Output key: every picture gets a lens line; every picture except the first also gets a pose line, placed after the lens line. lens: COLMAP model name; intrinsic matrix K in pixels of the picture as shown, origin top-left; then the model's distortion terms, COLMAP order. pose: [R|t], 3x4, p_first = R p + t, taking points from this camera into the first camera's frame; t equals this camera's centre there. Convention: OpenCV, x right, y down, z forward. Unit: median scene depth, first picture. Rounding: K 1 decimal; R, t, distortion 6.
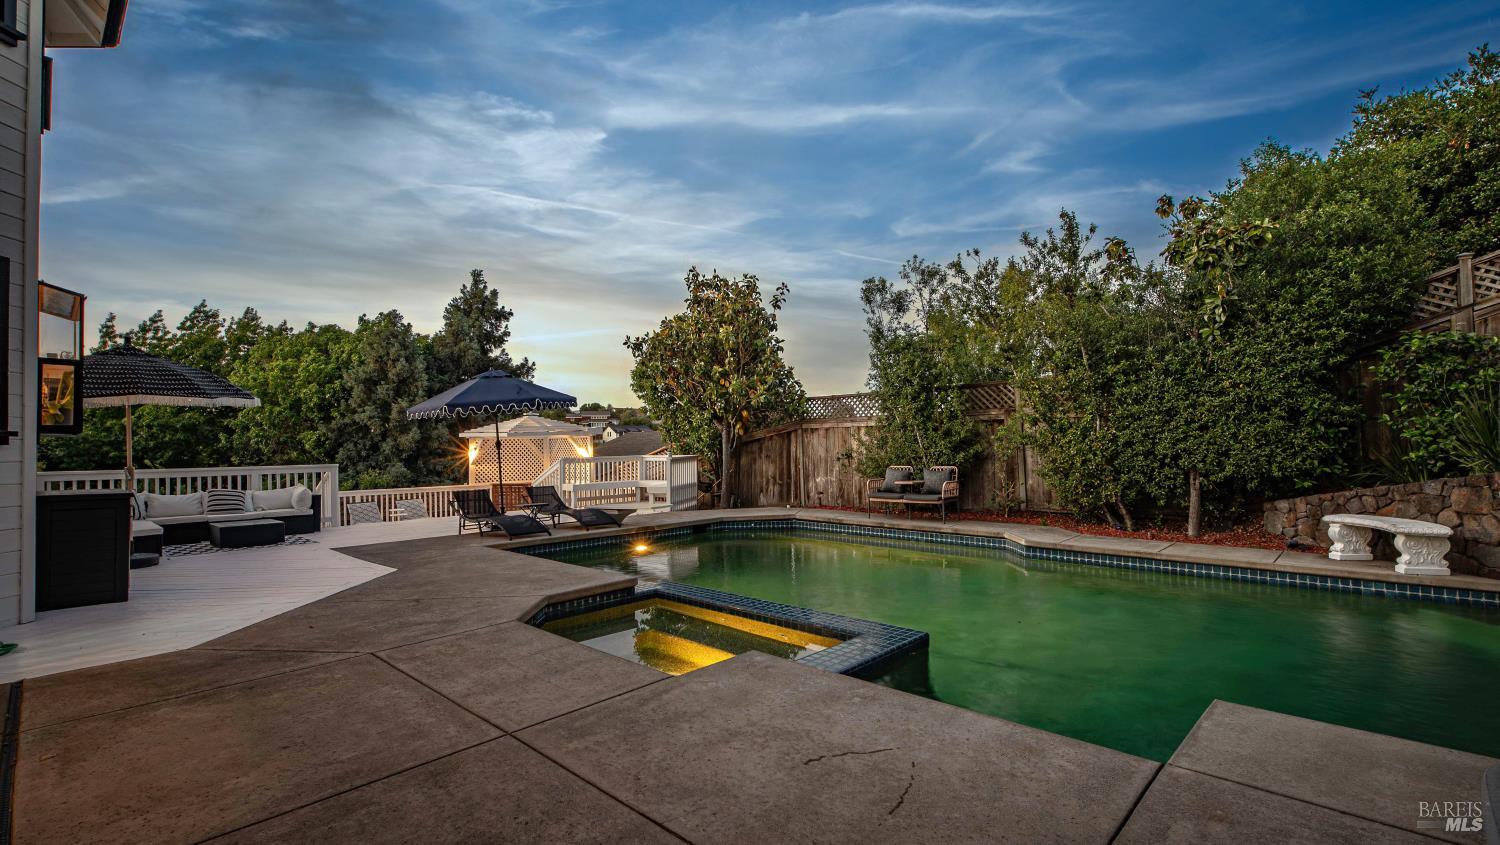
lens RADIAL K [[668.9, 0, 746.5], [0, 668.9, 433.4], [0, 0, 1]] dist [0.014416, -0.011416]
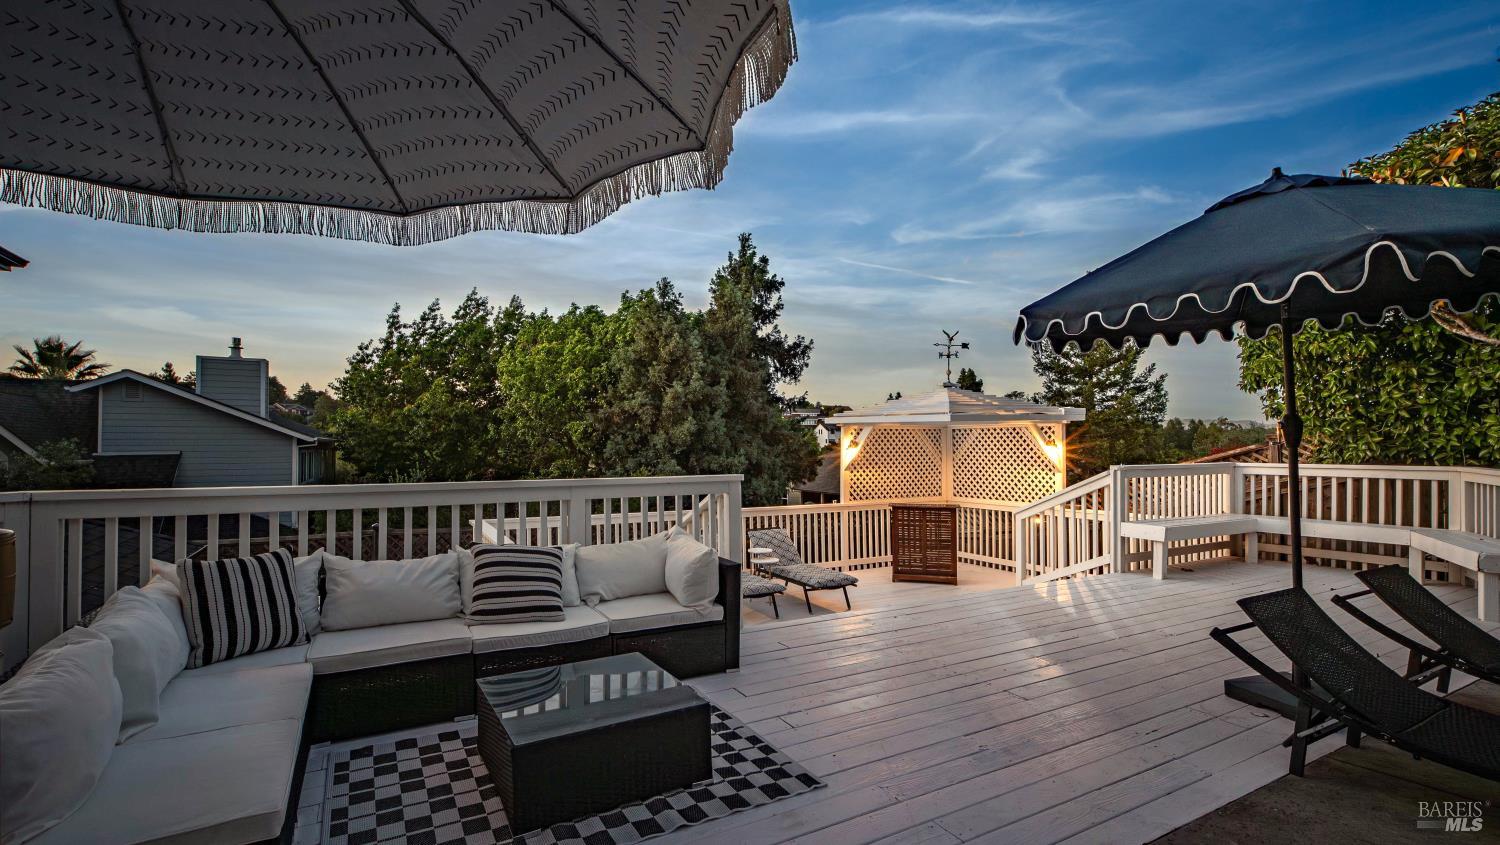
lens RADIAL K [[668.9, 0, 746.5], [0, 668.9, 433.4], [0, 0, 1]] dist [0.014416, -0.011416]
pose [[0.956861, 0.010314, -0.290362, -0.167197], [-0.009525, 0.999946, 0.004128, 0.006073], [0.290389, -0.001184, 0.956908, 0.208998]]
